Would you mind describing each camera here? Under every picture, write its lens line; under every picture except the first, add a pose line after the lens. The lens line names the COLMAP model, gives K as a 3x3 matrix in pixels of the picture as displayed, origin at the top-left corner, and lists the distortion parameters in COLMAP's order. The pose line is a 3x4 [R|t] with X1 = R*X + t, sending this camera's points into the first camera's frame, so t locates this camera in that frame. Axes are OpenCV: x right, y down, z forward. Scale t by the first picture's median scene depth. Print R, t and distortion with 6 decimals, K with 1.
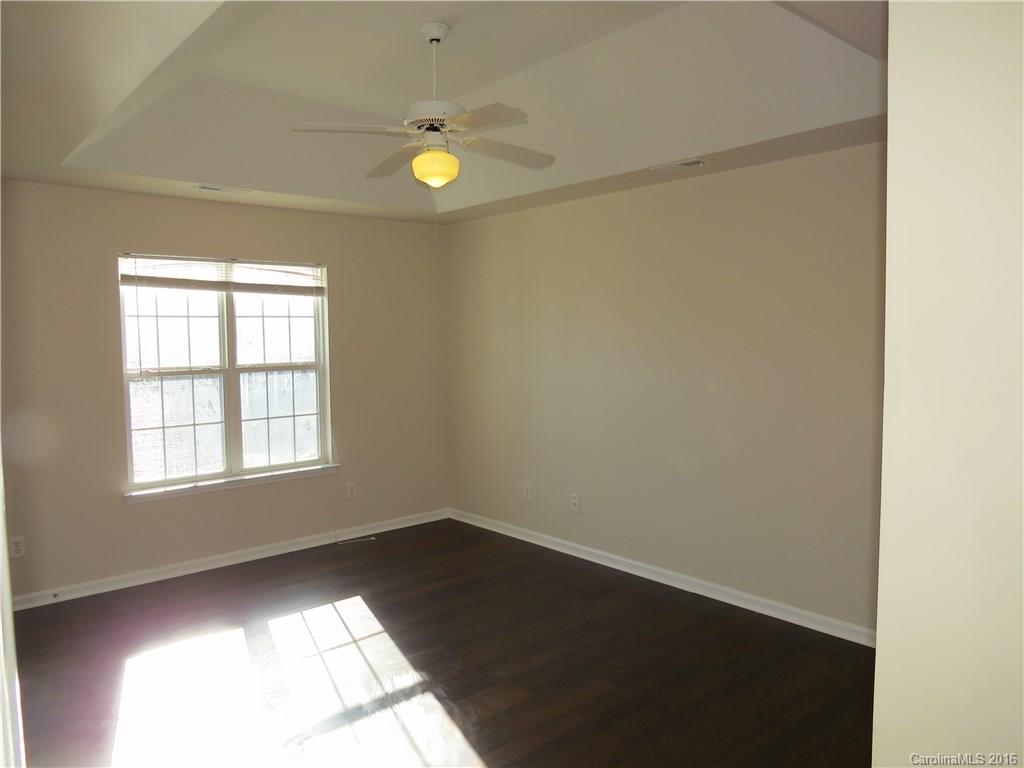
lens RADIAL K [[734.2, 0, 509.3], [0, 734.2, 387.2], [0, 0, 1]] dist [-0.015724, 0.006789]
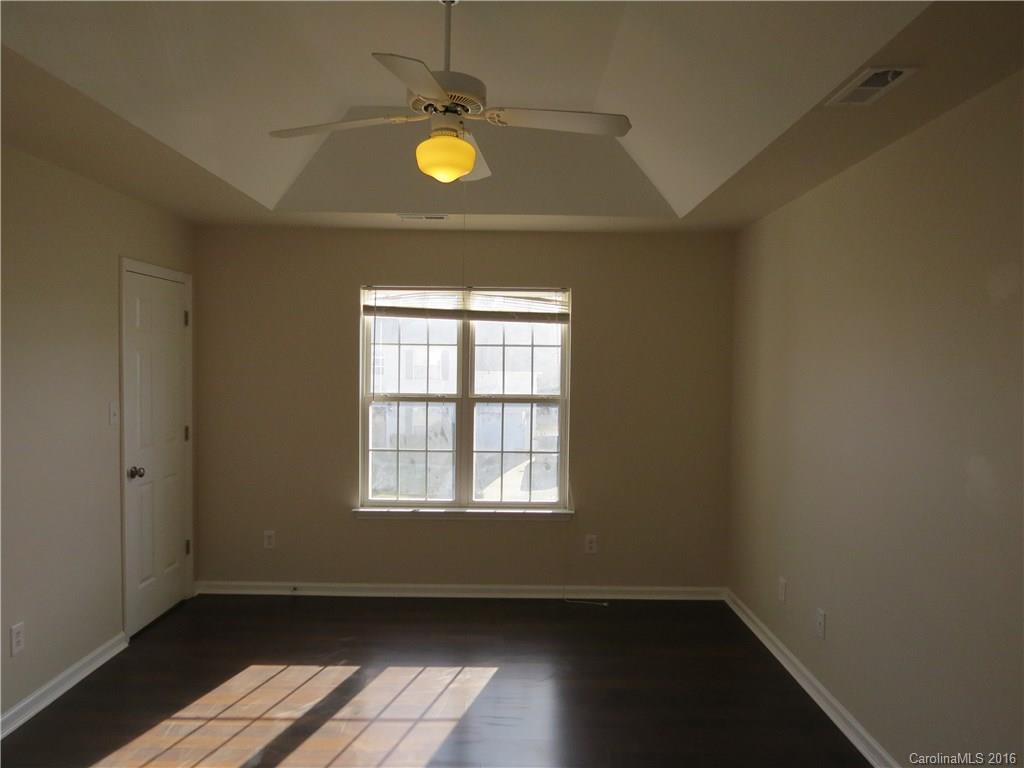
lens RADIAL K [[734.2, 0, 509.3], [0, 734.2, 387.2], [0, 0, 1]] dist [-0.015724, 0.006789]
pose [[0.749557, 0.038111, -0.660841, 0.311258], [-0.070127, 0.997295, -0.022027, -0.021506], [0.658214, 0.062853, 0.750202, 0.292719]]
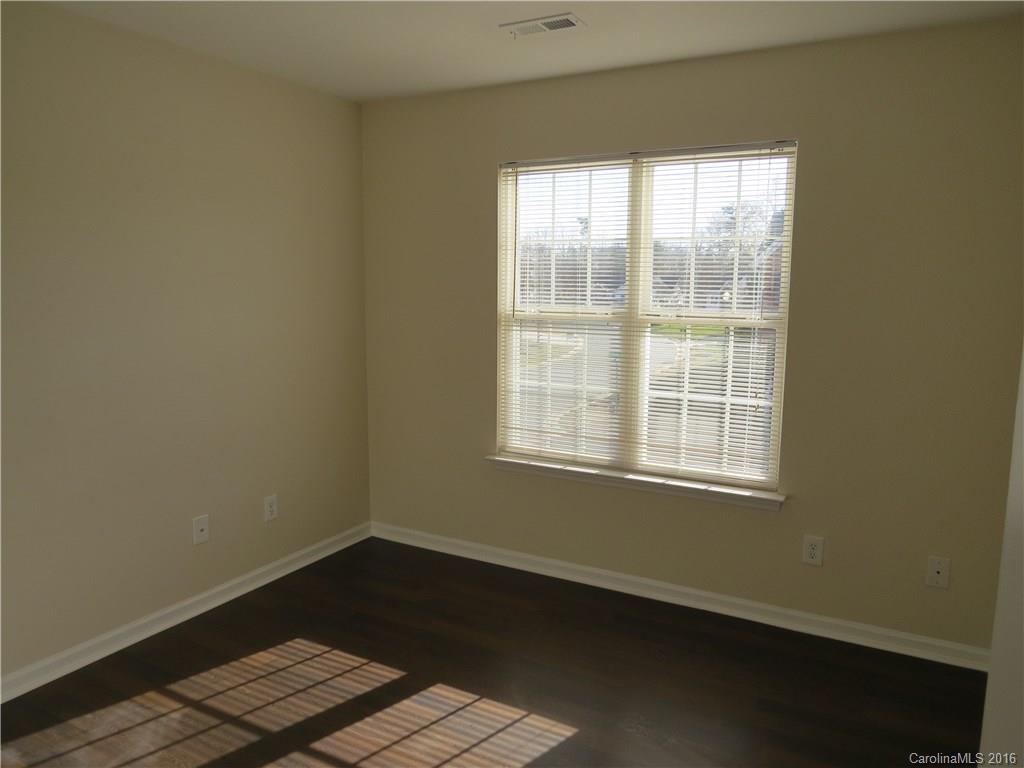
lens RADIAL K [[734.2, 0, 509.3], [0, 734.2, 387.2], [0, 0, 1]] dist [-0.015724, 0.006789]
pose [[0.349210, 0.140644, -0.926430, 0.230159], [-0.092439, 0.989020, 0.115303, -0.029531], [0.932474, 0.045373, 0.358376, 0.628182]]
